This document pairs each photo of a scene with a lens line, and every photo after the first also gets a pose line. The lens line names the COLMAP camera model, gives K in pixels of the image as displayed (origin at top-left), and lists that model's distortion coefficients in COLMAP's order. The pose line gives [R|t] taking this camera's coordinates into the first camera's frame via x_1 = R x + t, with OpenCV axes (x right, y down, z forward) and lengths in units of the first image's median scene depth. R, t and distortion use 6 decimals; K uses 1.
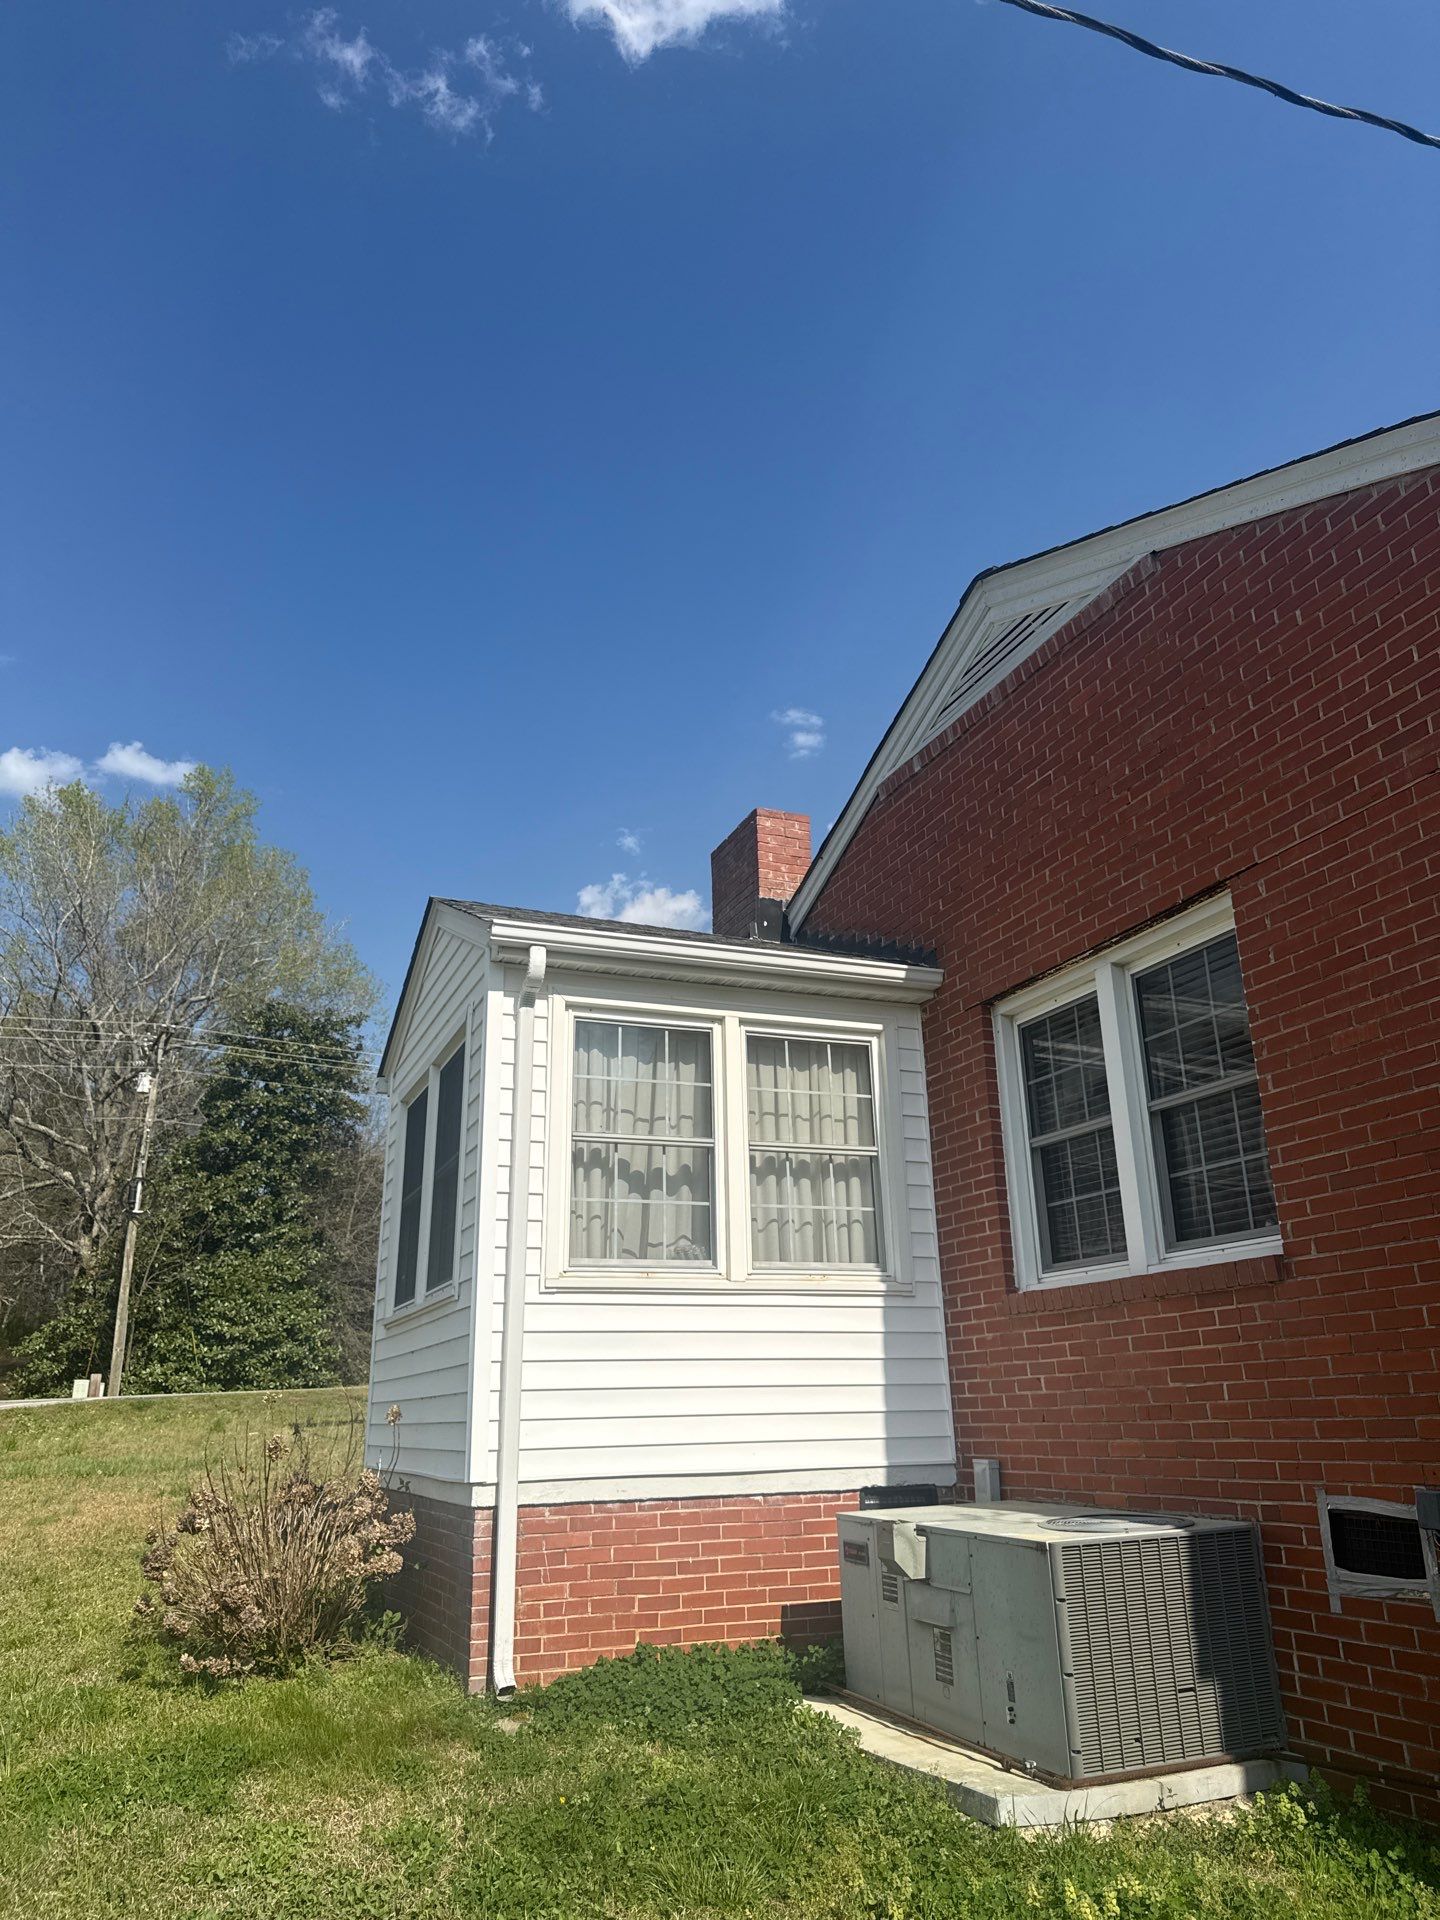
lens RADIAL K [[1362.4, 0, 720.0], [0, 1362.4, 960.0], [0, 0, 1]] dist [0.111690, -0.164944]
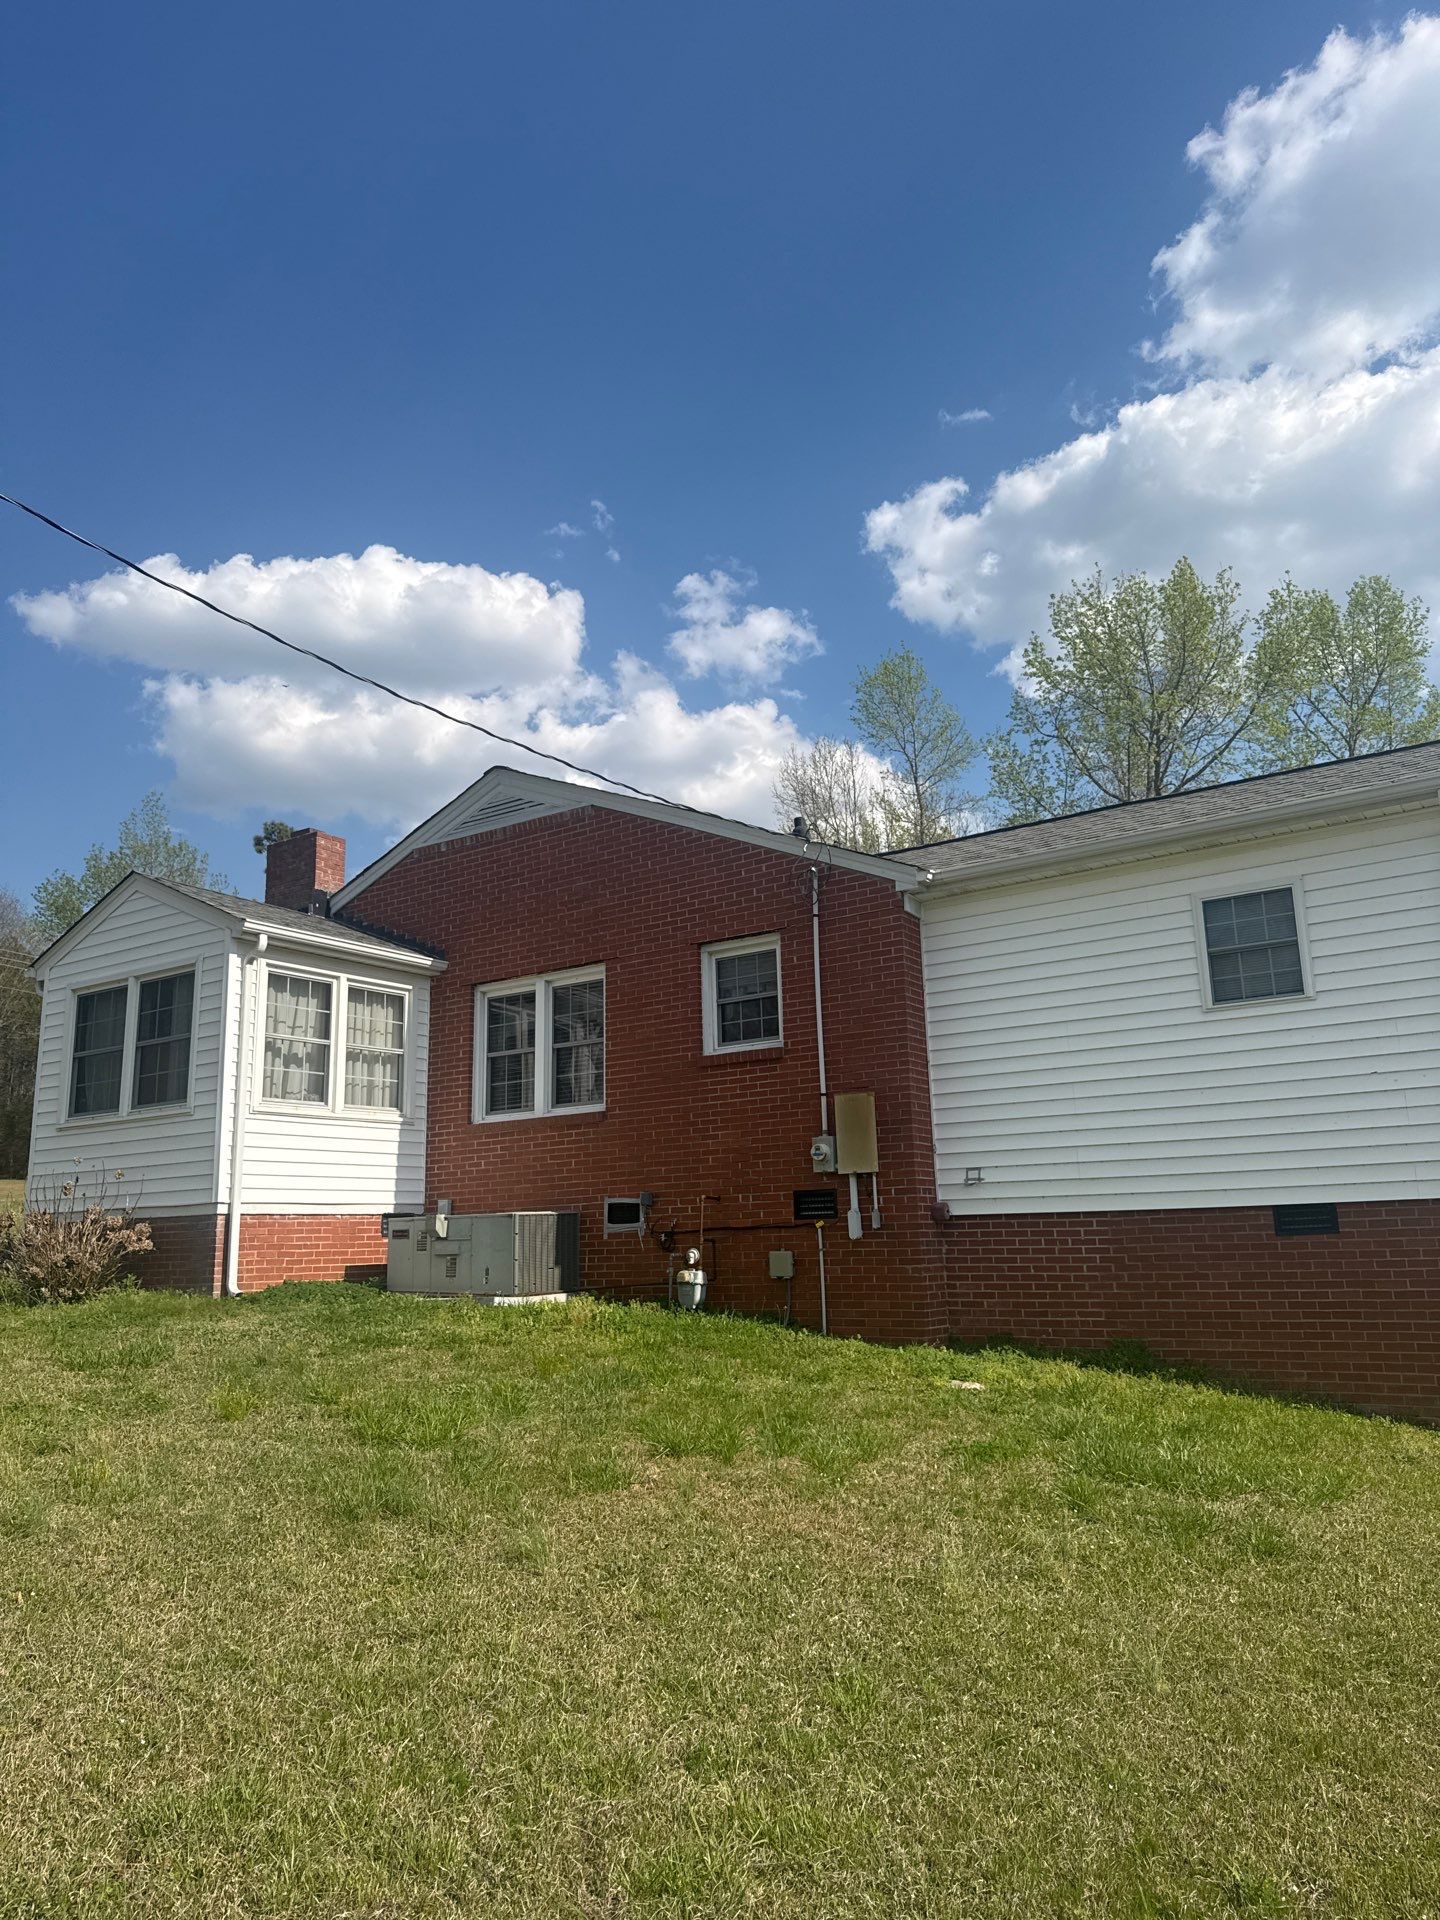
lens RADIAL K [[1362.4, 0, 720.0], [0, 1362.4, 960.0], [0, 0, 1]] dist [0.111690, -0.164944]
pose [[0.829252, 0.115374, 0.546836, -0.672990], [-0.169341, 0.984333, 0.049120, -0.182253], [-0.532602, -0.133335, 0.835797, -0.967600]]
